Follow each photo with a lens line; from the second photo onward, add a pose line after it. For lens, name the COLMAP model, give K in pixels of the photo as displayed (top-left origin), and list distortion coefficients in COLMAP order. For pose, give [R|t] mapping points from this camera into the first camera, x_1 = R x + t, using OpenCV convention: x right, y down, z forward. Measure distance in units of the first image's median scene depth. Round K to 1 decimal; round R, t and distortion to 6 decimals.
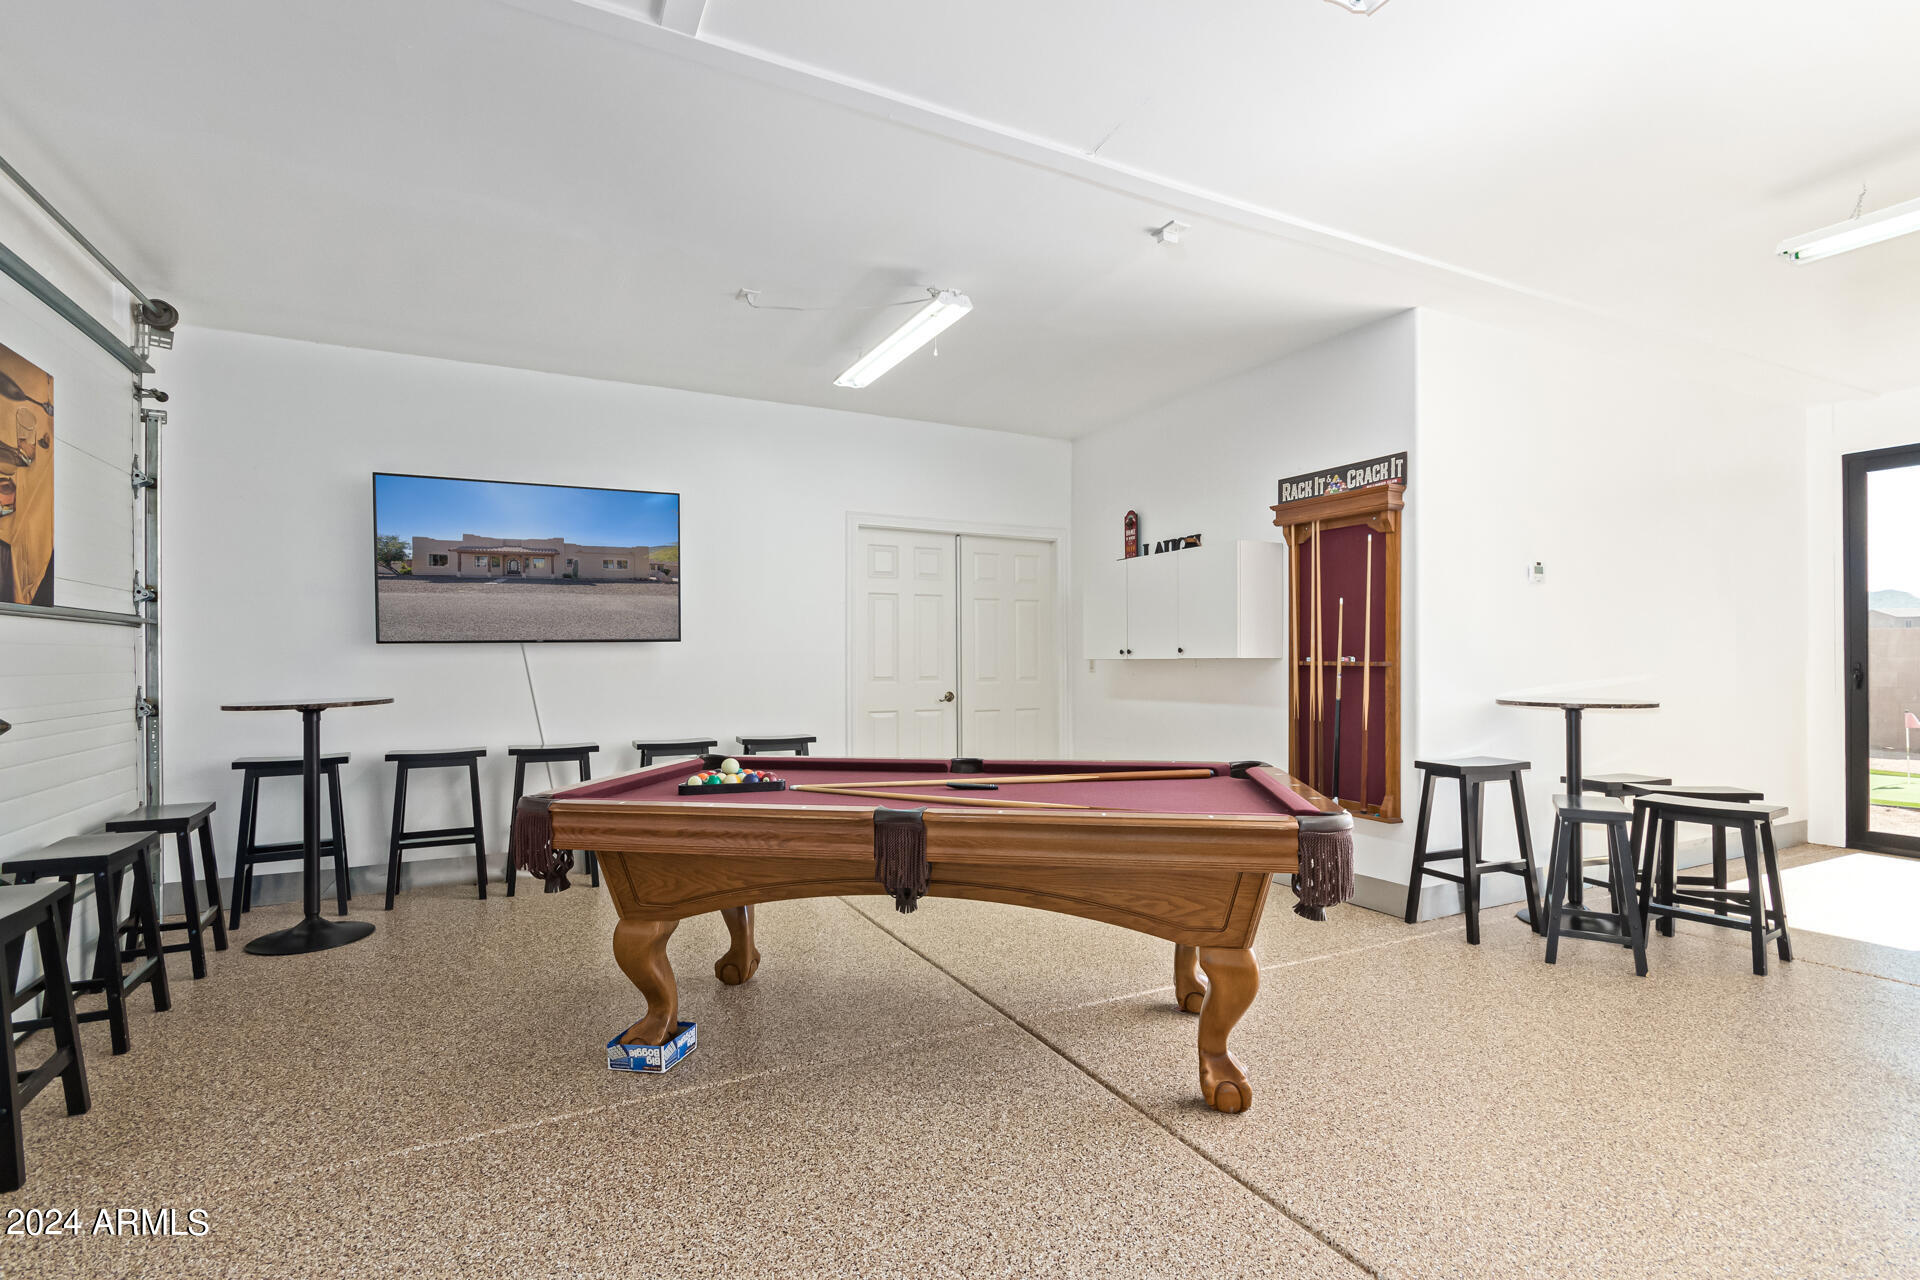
lens RADIAL K [[875.1, 0, 960.0], [0, 875.1, 640.0], [0, 0, 1]] dist [0.092604, -0.047280]
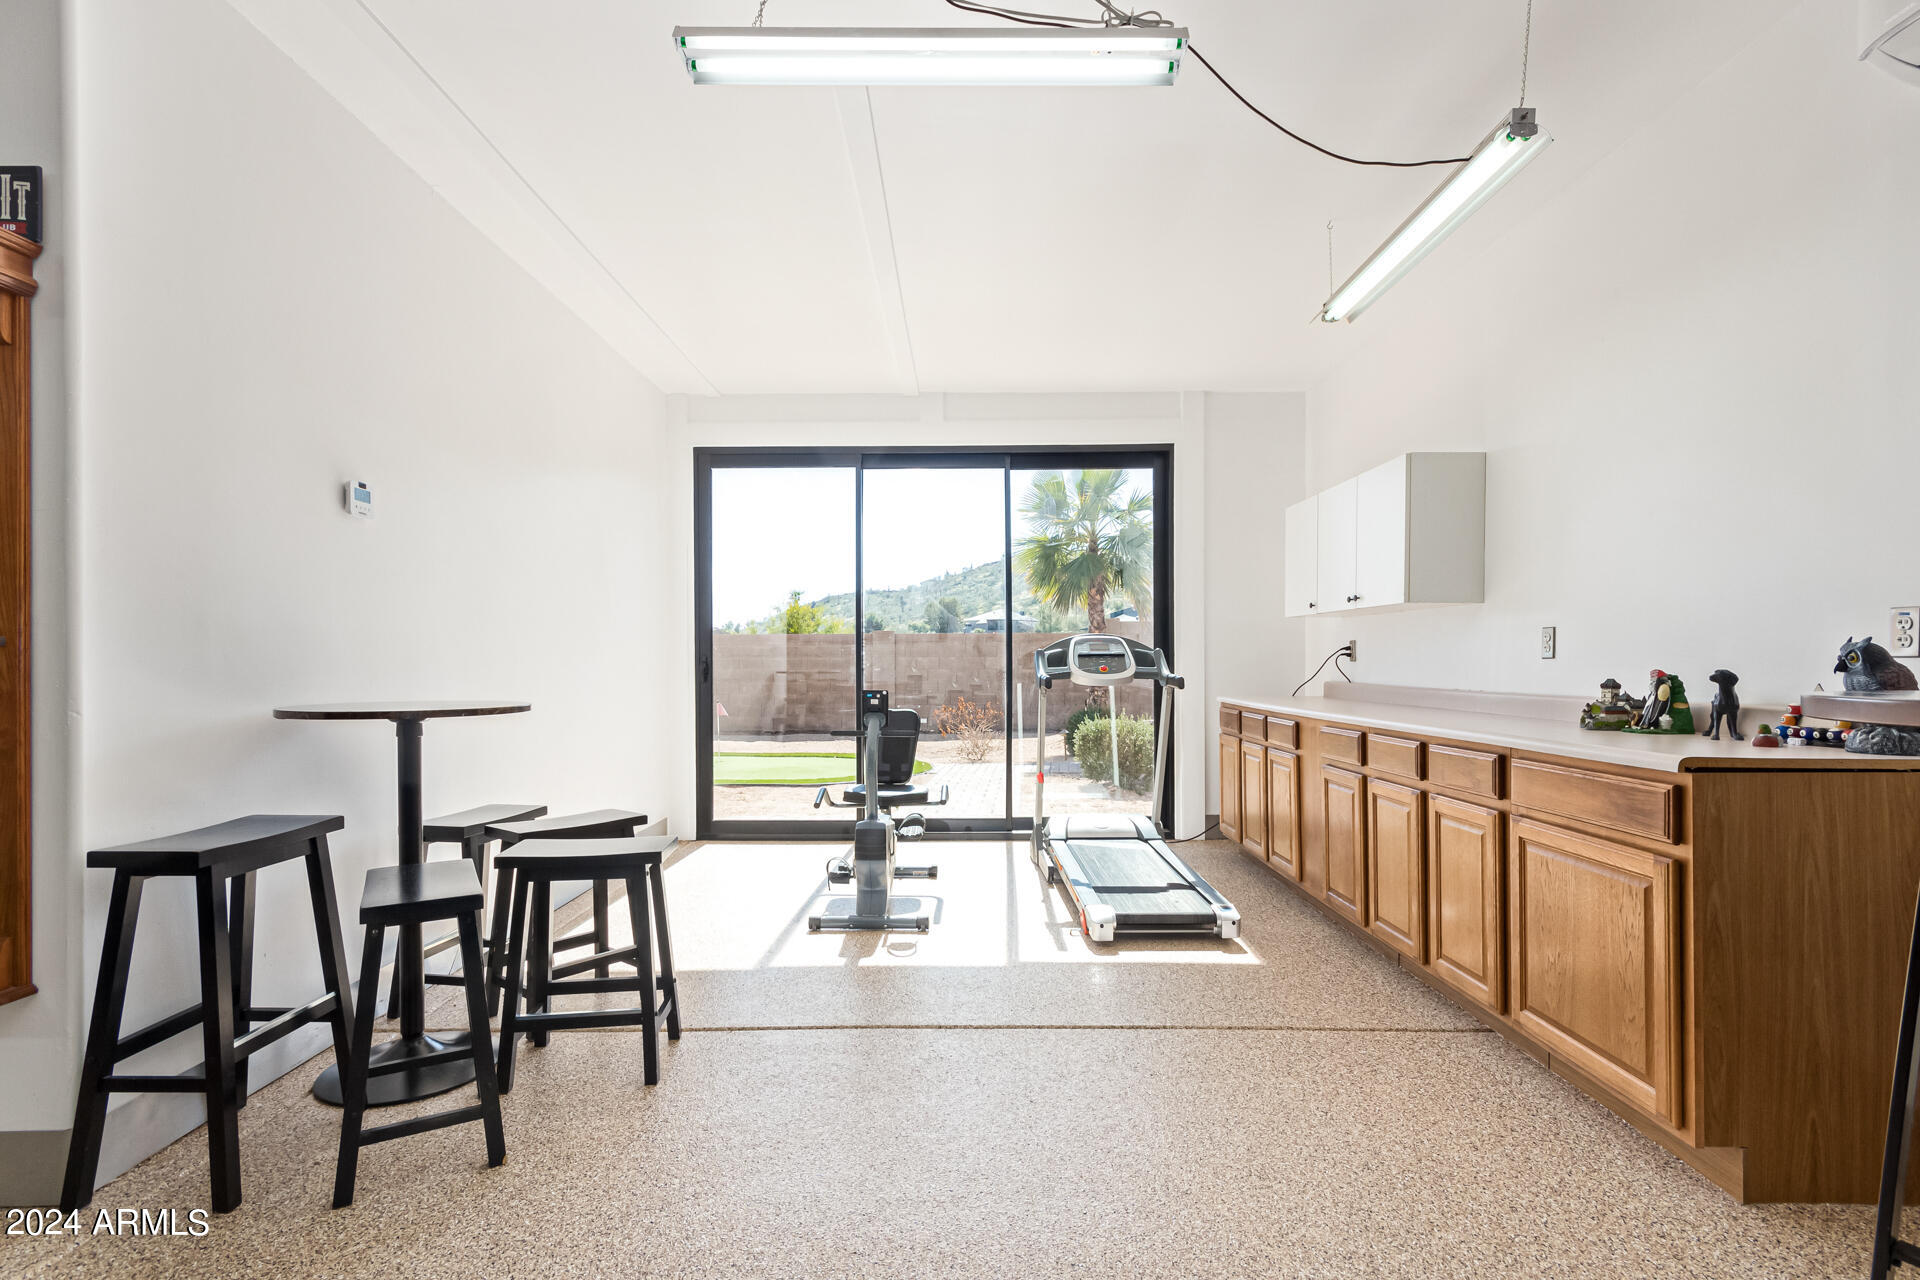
lens RADIAL K [[900.4, 0, 962.4], [0, 900.4, 651.5], [0, 0, 1]] dist [0.007883, 0.001165]
pose [[0.463297, -0.000698, 0.886203, 0.305319], [0.006622, 0.999974, -0.002675, 0.033411], [-0.886178, 0.007108, 0.463290, 0.380948]]
